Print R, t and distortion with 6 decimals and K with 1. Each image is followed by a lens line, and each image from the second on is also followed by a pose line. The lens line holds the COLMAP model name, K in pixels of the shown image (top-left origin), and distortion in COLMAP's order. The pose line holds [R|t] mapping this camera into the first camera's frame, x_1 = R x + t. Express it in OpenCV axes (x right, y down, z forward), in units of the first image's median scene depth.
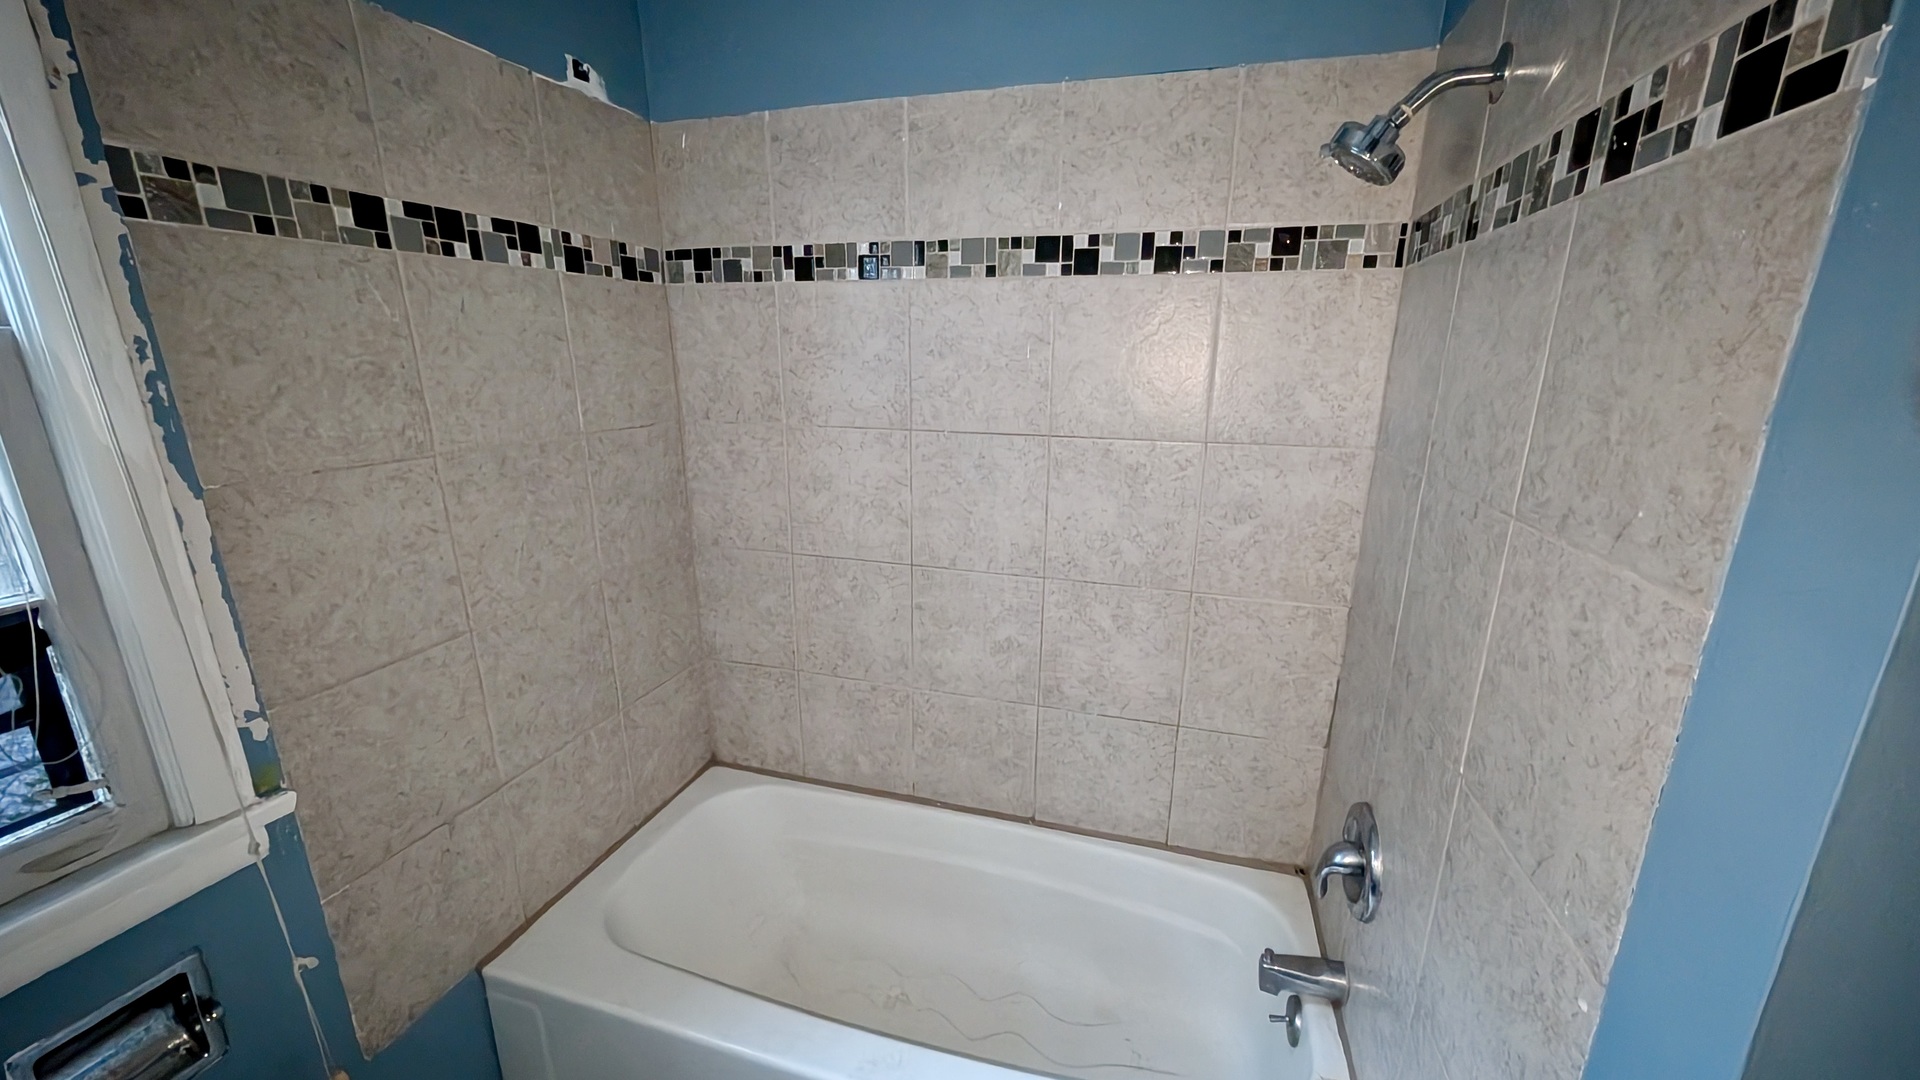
lens RADIAL K [[723.6, 0, 957.4], [0, 723.6, 551.2], [0, 0, 1]] dist [0.003048, -0.000395]
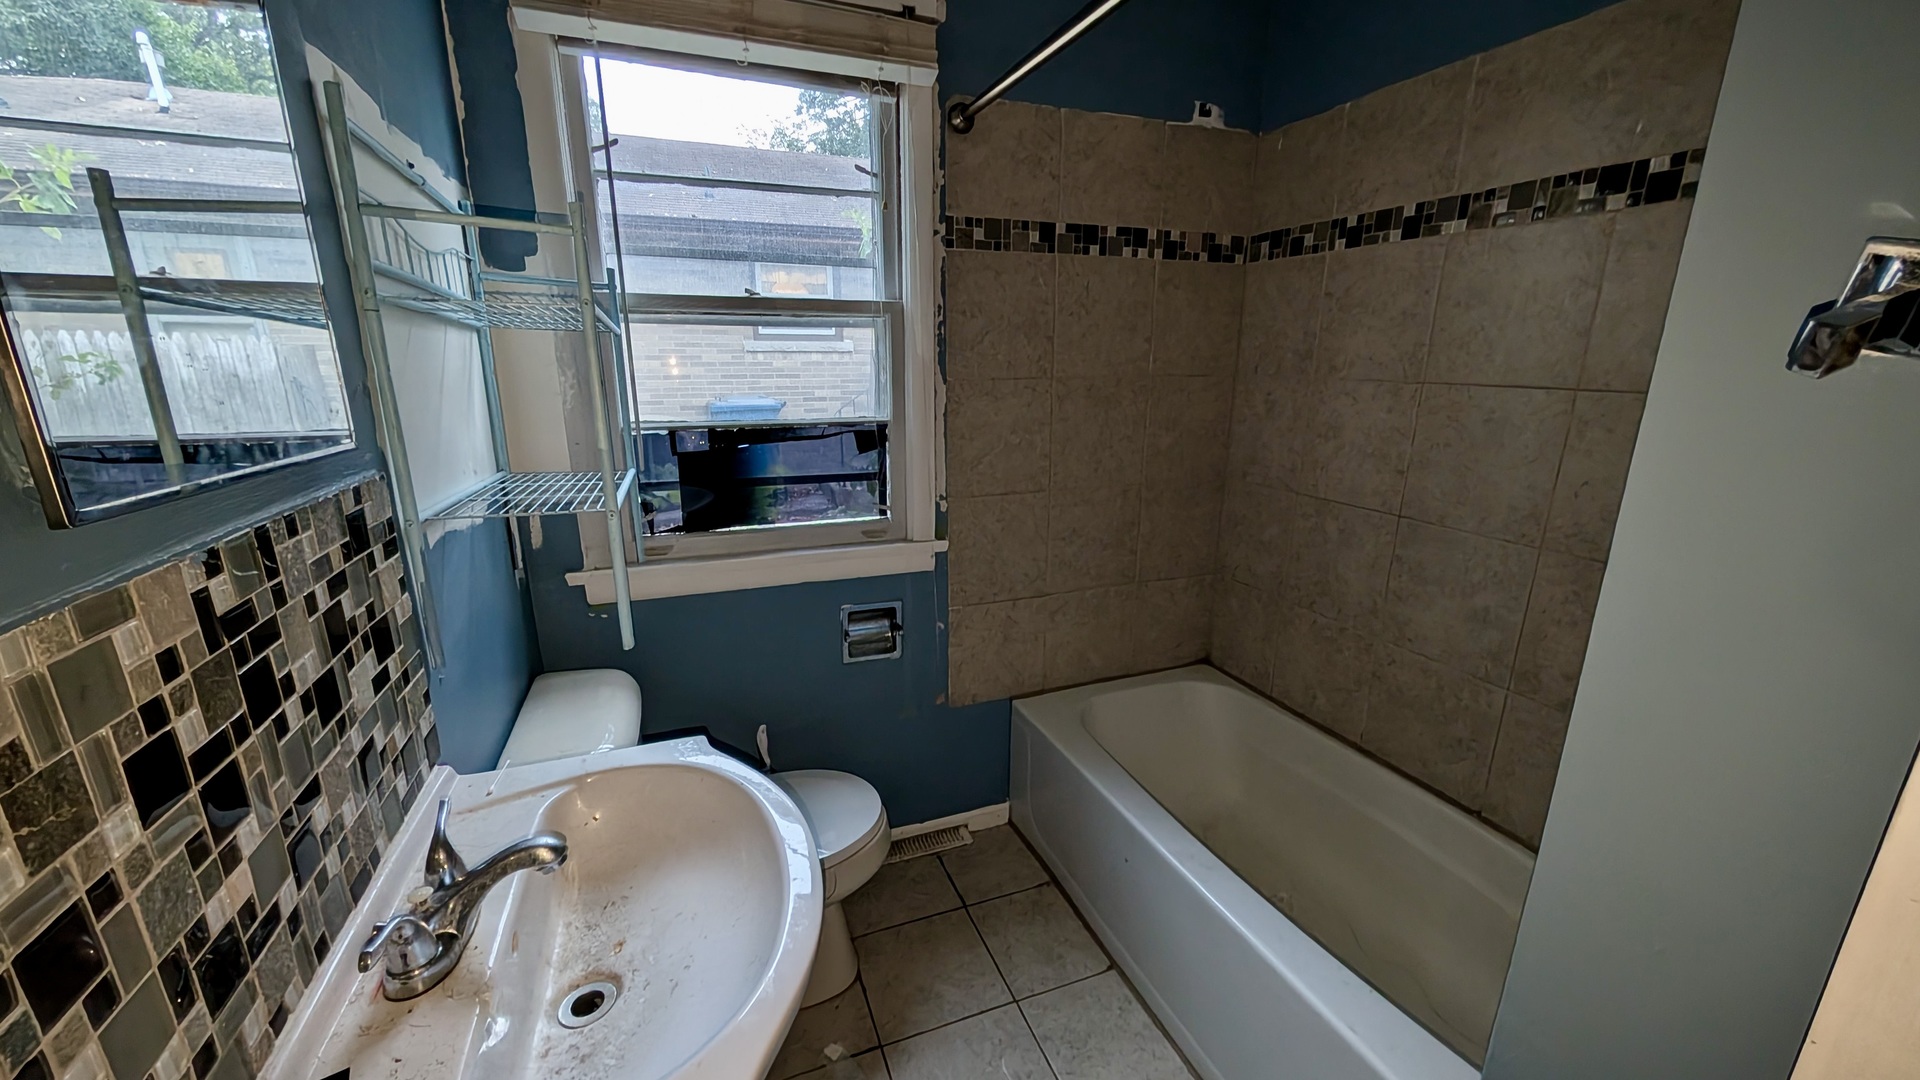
lens RADIAL K [[723.6, 0, 957.4], [0, 723.6, 551.2], [0, 0, 1]] dist [0.003048, -0.000395]
pose [[0.620033, 0.204836, -0.757365, 0.387094], [-0.208452, 0.973632, 0.092674, 0.118235], [0.756378, 0.100413, 0.646382, -0.154915]]
